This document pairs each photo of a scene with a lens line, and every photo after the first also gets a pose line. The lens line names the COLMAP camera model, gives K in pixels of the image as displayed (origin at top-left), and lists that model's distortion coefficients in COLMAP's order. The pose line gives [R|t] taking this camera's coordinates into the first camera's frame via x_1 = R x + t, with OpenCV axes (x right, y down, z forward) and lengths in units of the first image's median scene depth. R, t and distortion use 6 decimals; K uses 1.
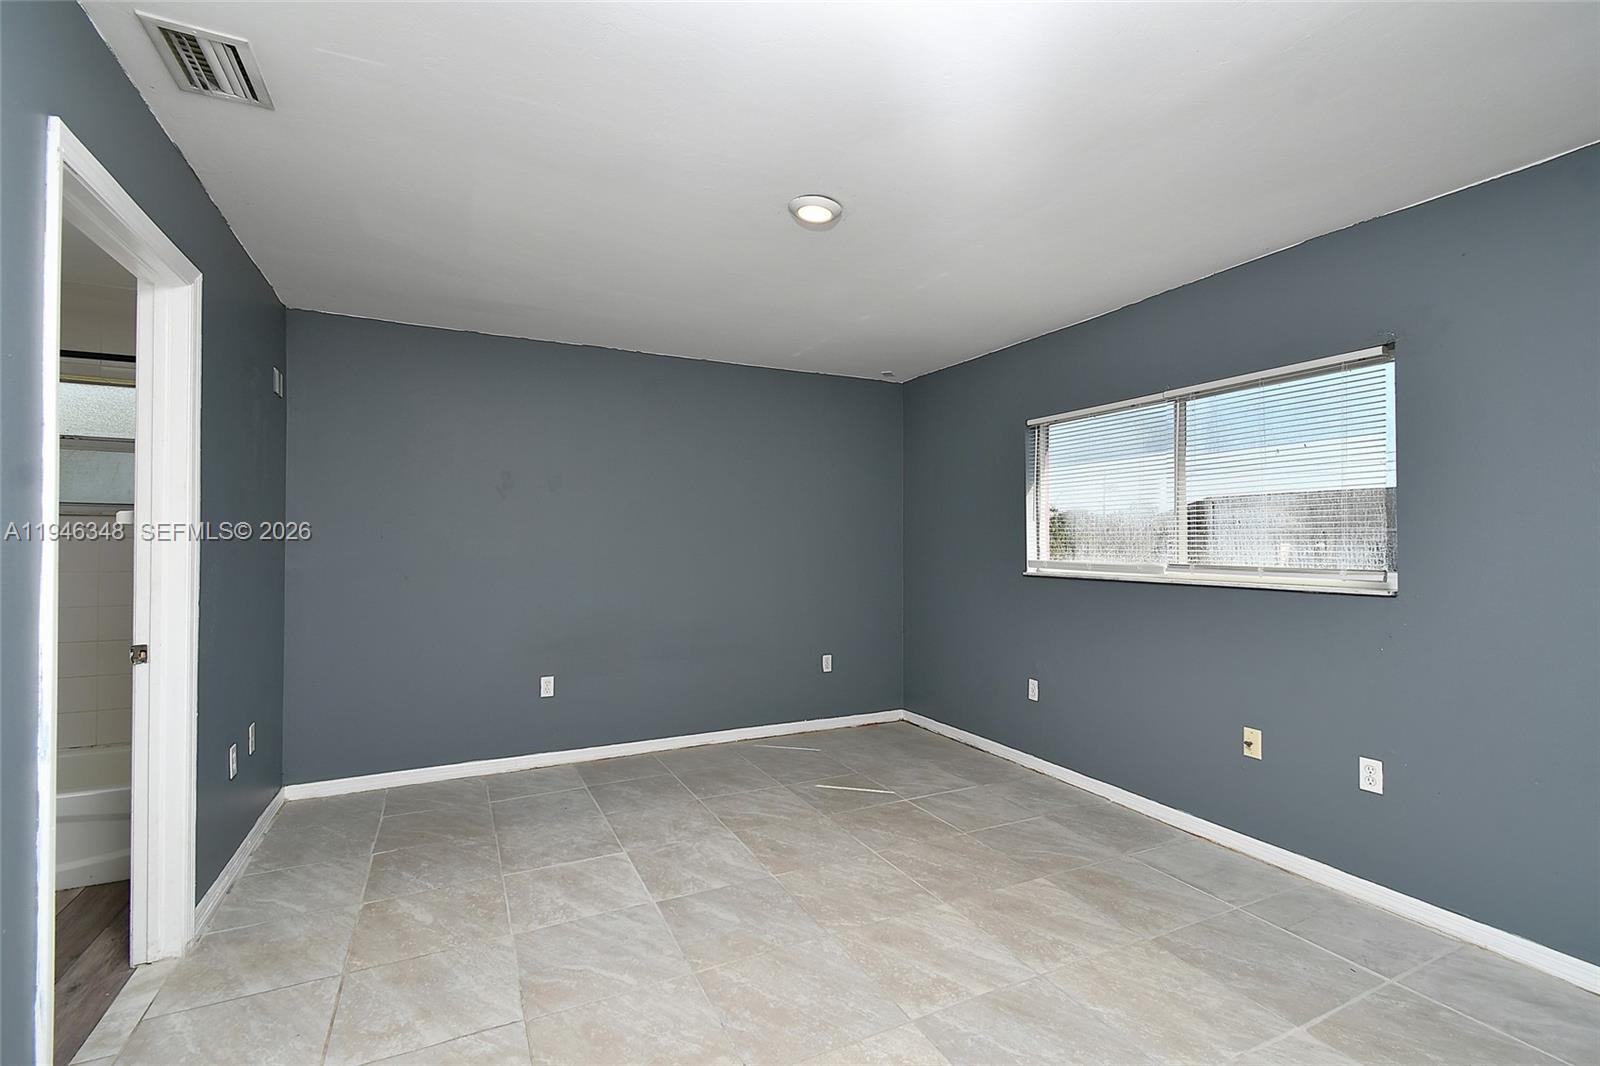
lens RADIAL K [[716.9, 0, 807.4], [0, 716.9, 531.8], [0, 0, 1]] dist [0.000042, -0.000004]
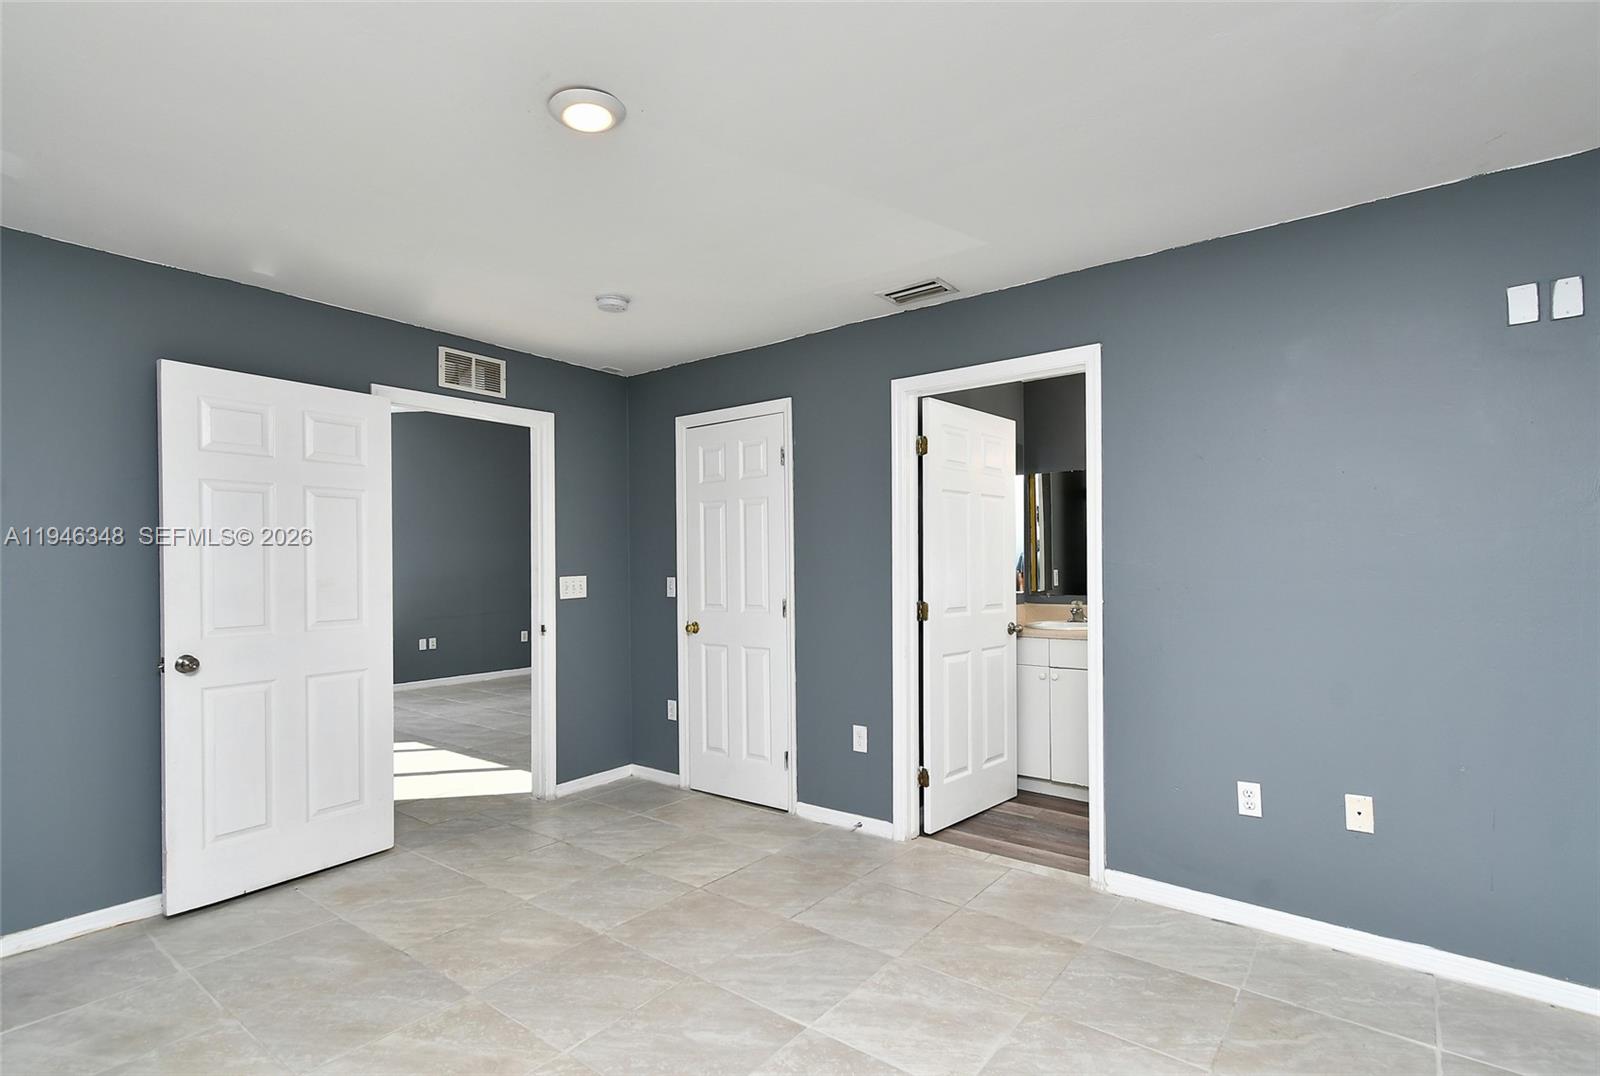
lens RADIAL K [[701.0, 0, 804.1], [0, 701.0, 559.5], [0, 0, 1]] dist [-0.000417, -0.000040]
pose [[-0.891494, 0.004117, -0.453014, 0.151900], [0.012418, 0.999805, -0.015352, 0.019637], [0.452862, -0.019312, -0.891371, 1.898554]]
